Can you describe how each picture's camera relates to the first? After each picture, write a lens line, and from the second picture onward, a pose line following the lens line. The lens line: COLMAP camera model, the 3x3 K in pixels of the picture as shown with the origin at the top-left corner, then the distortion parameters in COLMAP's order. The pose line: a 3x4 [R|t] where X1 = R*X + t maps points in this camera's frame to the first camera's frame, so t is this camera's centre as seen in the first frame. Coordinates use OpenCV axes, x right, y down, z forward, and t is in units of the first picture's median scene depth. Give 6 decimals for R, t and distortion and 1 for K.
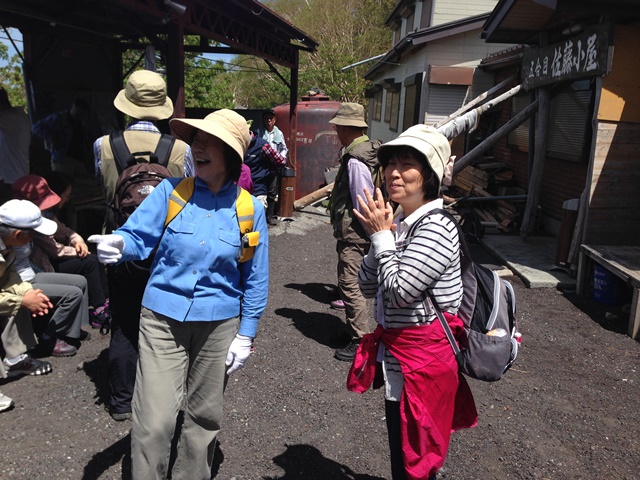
lens RADIAL K [[595.6, 0, 316.0], [0, 595.6, 244.6], [0, 0, 1]] dist [0.010496, 0.000000]
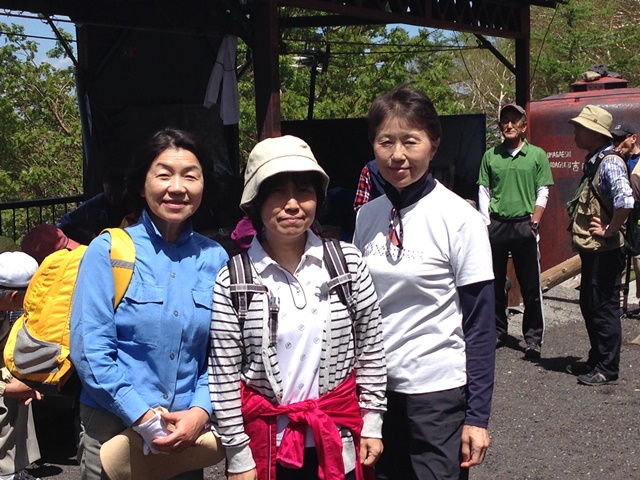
lens RADIAL K [[1315.4, 0, 323.5], [0, 1315.4, 241.7], [0, 0, 1]] dist [-0.017964, 0.000000]
pose [[0.954873, -0.031495, -0.295339, 1.515657], [-0.005138, 0.992461, -0.122450, 0.443330], [0.296969, 0.118442, 0.947513, -1.984102]]
